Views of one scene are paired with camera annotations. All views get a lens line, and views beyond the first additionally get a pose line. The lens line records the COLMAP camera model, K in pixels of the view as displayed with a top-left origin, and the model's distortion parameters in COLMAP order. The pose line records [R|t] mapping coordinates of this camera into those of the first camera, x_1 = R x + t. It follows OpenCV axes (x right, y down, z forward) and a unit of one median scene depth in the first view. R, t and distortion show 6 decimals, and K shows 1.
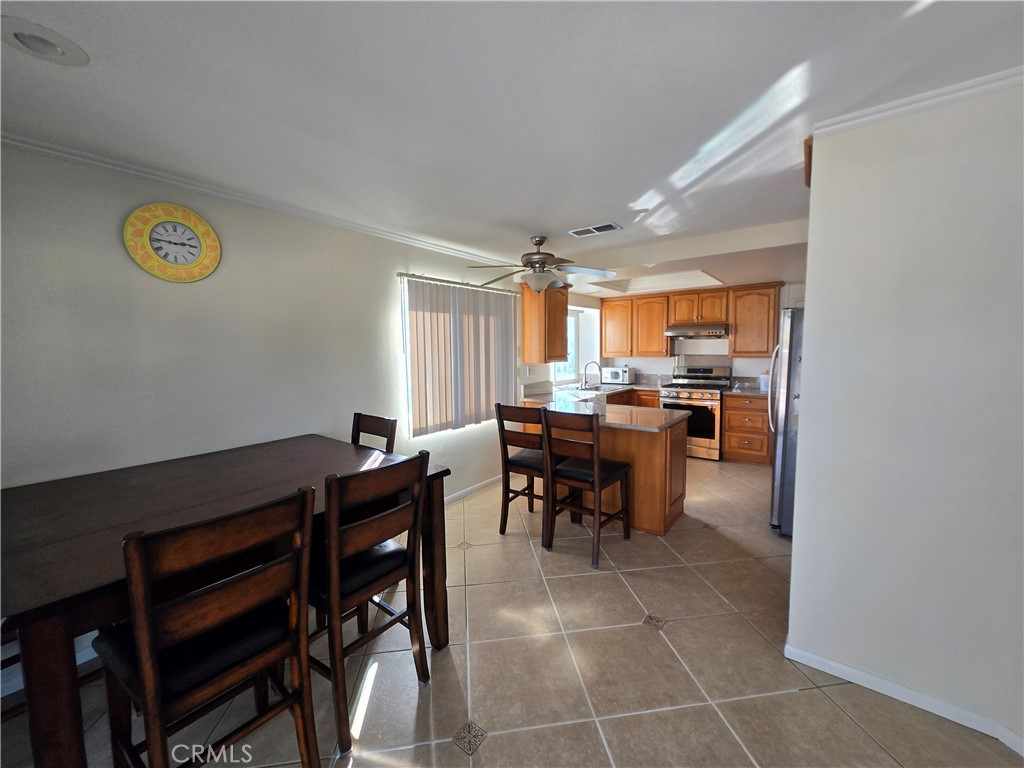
lens RADIAL K [[402.1, 0, 513.4], [0, 402.1, 380.9], [0, 0, 1]] dist [-0.000356, 0.000052]
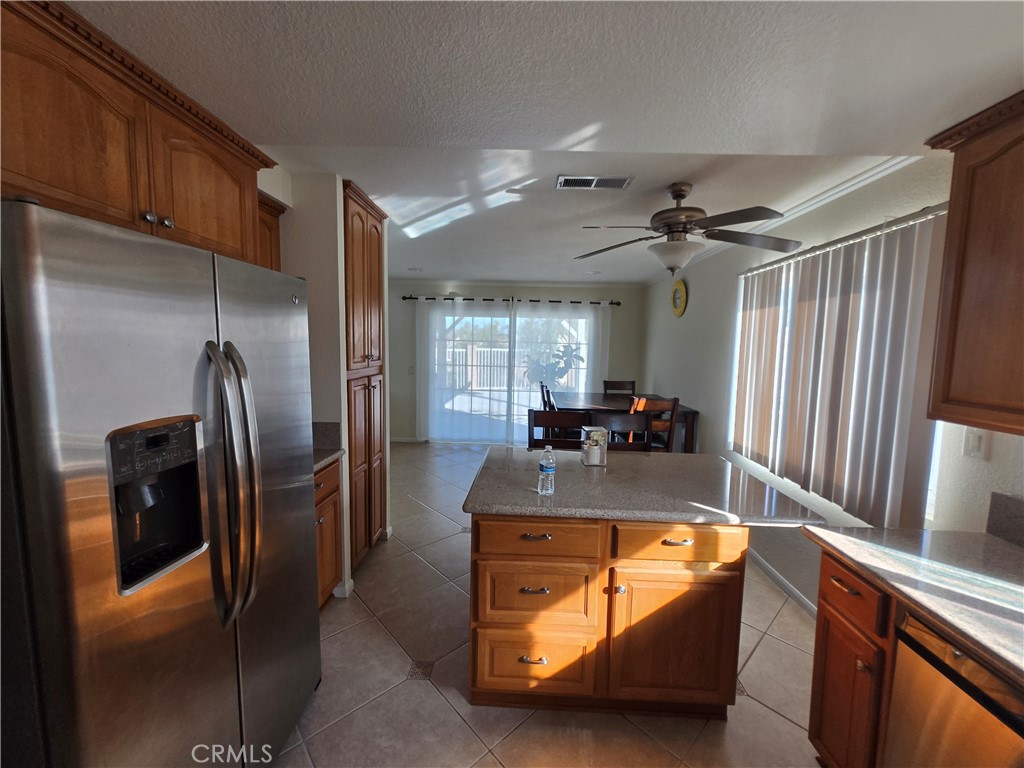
lens RADIAL K [[402.1, 0, 513.4], [0, 402.1, 380.9], [0, 0, 1]] dist [-0.000356, 0.000052]
pose [[-0.820621, 0.044837, -0.569711, 0.549615], [-0.063417, 0.983615, 0.168759, -0.112894], [0.567943, 0.174616, -0.804332, 1.168431]]
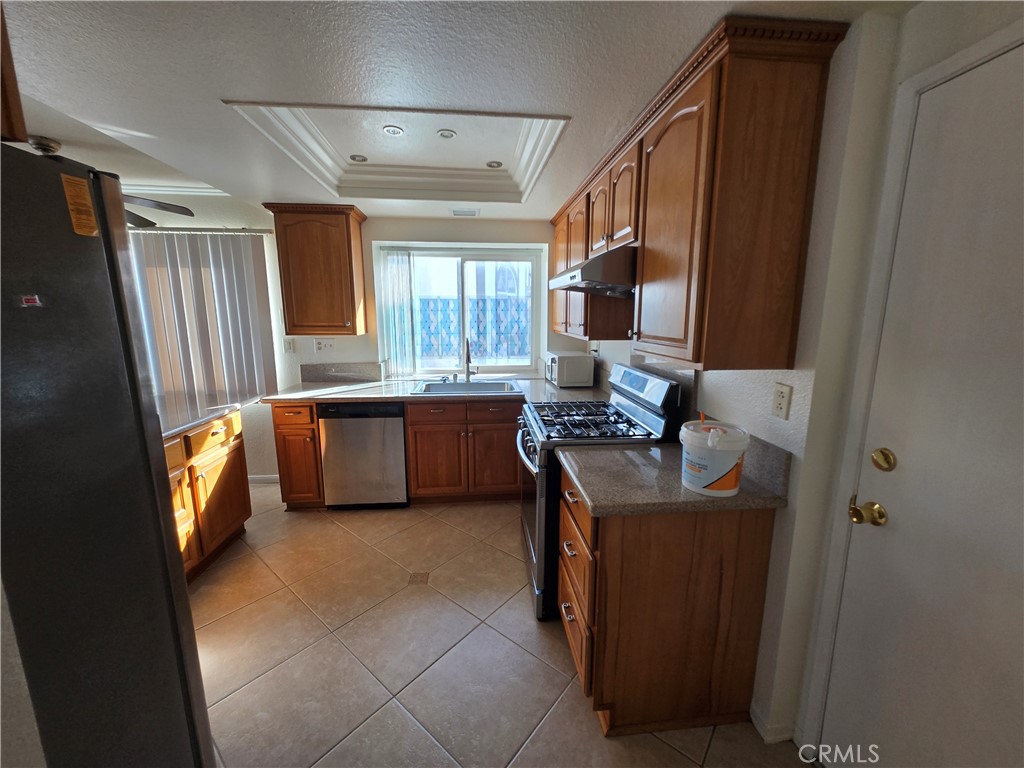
lens RADIAL K [[402.1, 0, 513.4], [0, 402.1, 380.9], [0, 0, 1]] dist [-0.000356, 0.000052]
pose [[0.670720, 0.140248, -0.728331, 0.911095], [-0.075112, 0.989756, 0.121417, -0.085203], [0.737898, -0.026731, 0.674383, 0.906599]]
